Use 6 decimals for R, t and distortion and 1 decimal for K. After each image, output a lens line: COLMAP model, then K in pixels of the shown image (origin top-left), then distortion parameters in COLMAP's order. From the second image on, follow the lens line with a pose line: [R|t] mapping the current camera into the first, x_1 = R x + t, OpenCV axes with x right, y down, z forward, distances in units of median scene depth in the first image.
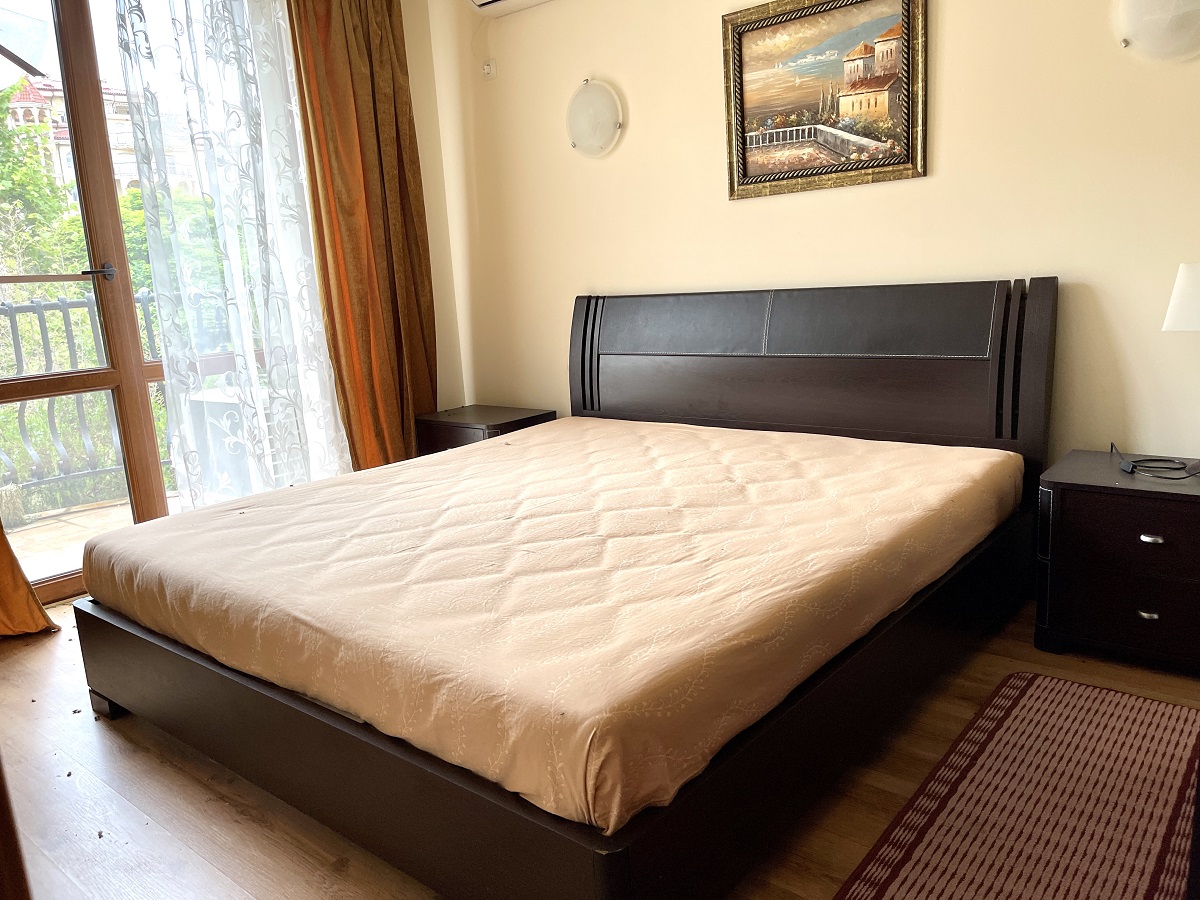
lens RADIAL K [[908.7, 0, 604.0], [0, 908.7, 448.9], [0, 0, 1]] dist [0.068156, -0.092085]
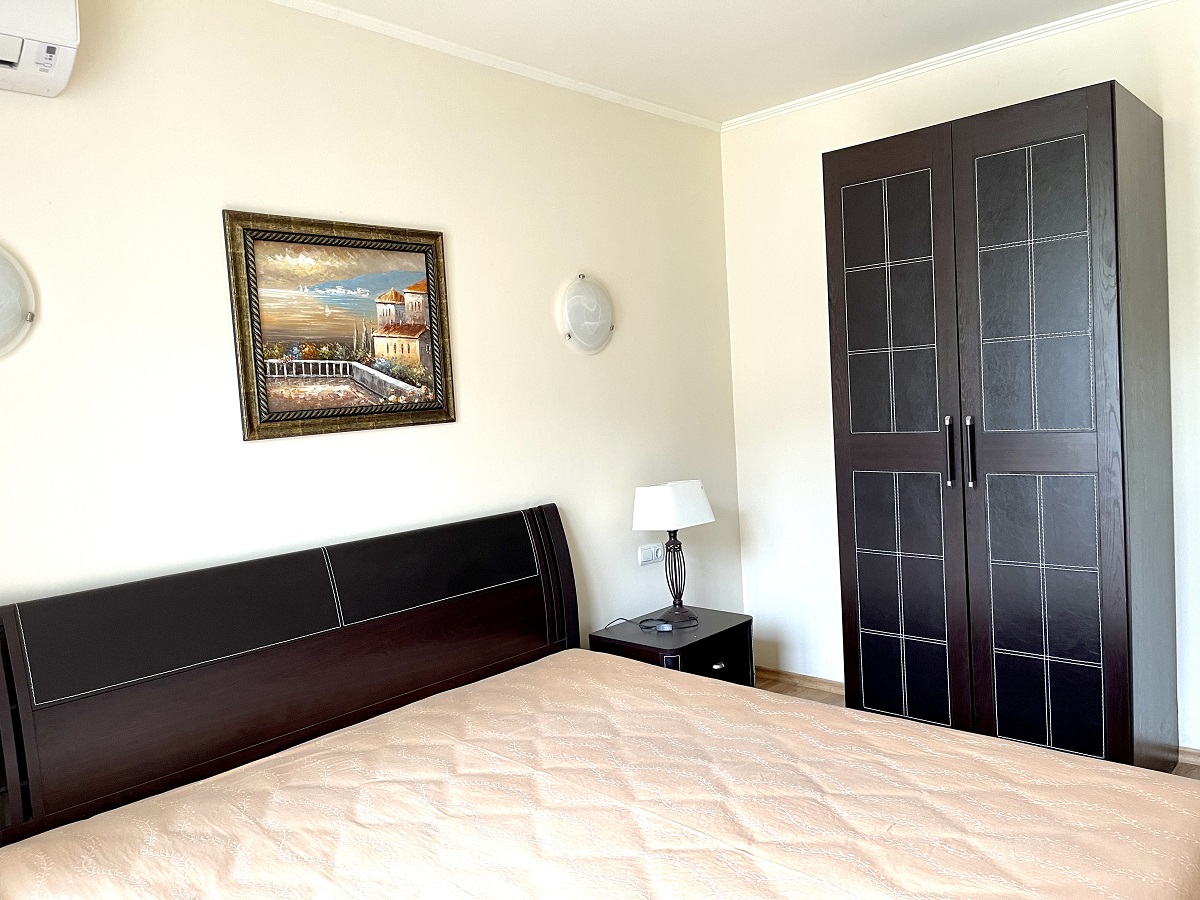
lens RADIAL K [[908.7, 0, 597.2], [0, 908.7, 443.6], [0, 0, 1]] dist [0.068156, -0.092085]
pose [[0.057907, 0.005023, 0.998309, -0.656648], [0.255701, 0.966555, -0.019695, -0.199746], [-0.965020, 0.256409, 0.054686, 0.751078]]
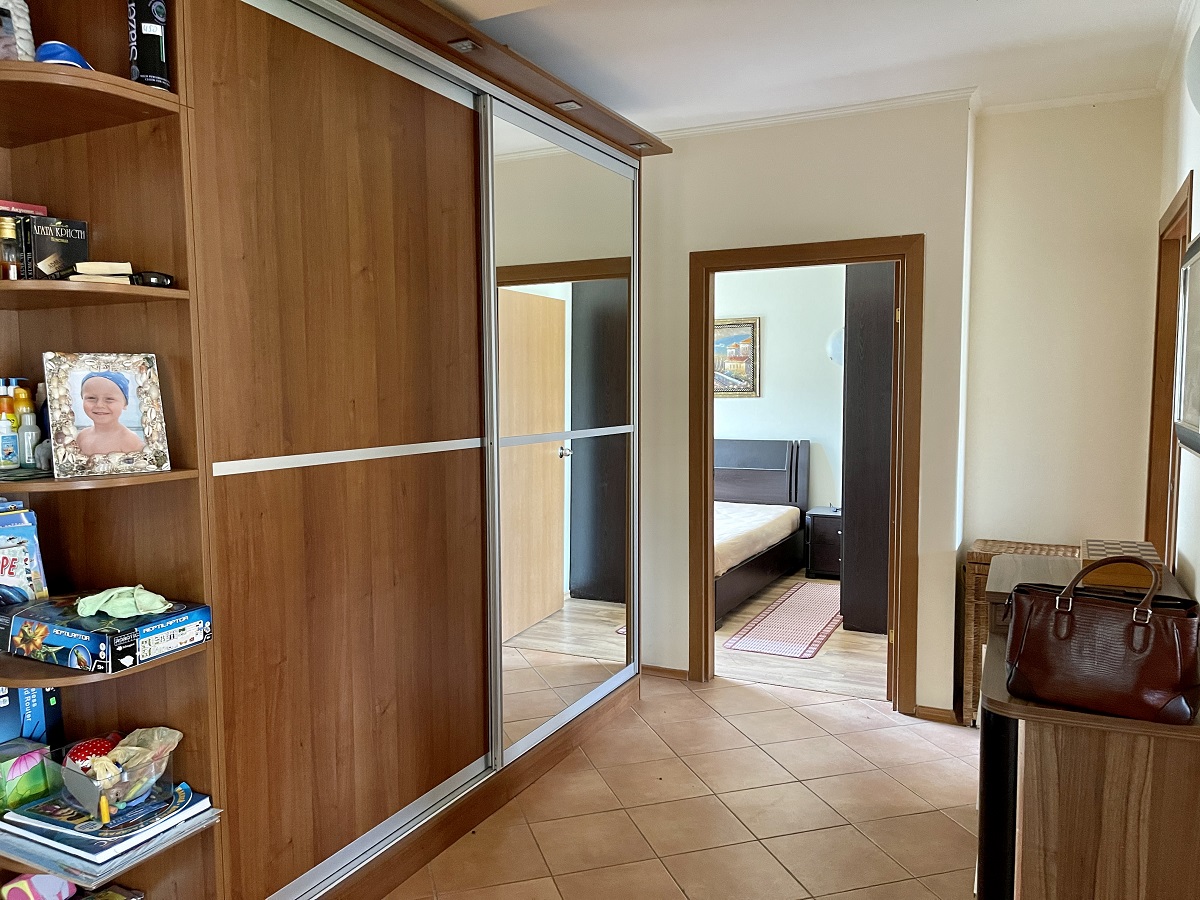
lens RADIAL K [[908.7, 0, 599.7], [0, 908.7, 450.6], [0, 0, 1]] dist [0.068156, -0.092085]
pose [[0.973910, 0.037849, 0.223757, -0.588838], [-0.007689, 0.990931, -0.134151, 0.171053], [-0.226805, 0.128931, 0.965368, -1.202011]]
